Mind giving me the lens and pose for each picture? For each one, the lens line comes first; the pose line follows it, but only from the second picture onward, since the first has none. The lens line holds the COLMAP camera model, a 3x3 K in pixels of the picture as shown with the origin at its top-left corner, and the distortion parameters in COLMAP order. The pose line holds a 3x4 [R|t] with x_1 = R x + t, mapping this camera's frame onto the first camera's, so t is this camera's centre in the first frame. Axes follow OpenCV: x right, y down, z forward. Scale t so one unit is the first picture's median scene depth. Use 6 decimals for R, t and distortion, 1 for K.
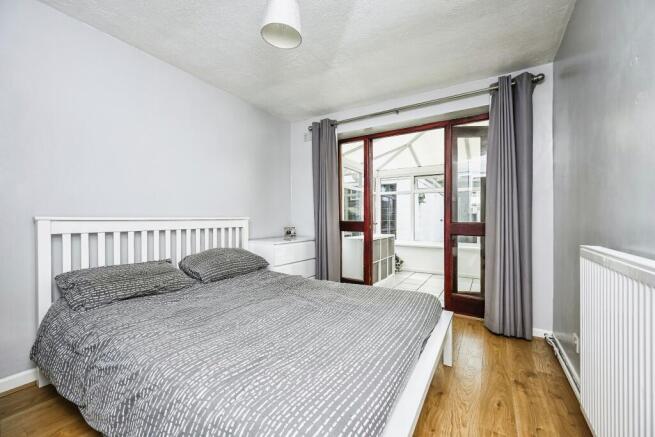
lens RADIAL K [[267.8, 0, 329.2], [0, 267.8, 219.8], [0, 0, 1]] dist [0.003063, 0.000841]
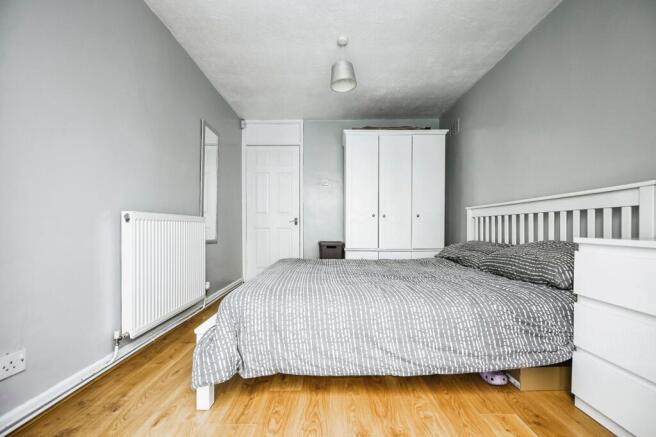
lens RADIAL K [[268.2, 0, 330.4], [0, 268.2, 223.0], [0, 0, 1]] dist [0.003063, 0.000841]
pose [[-0.846364, -0.011575, -0.532479, 0.590324], [-0.008090, 0.999928, -0.008878, 0.100172], [0.532544, -0.003206, -0.846397, 1.895754]]
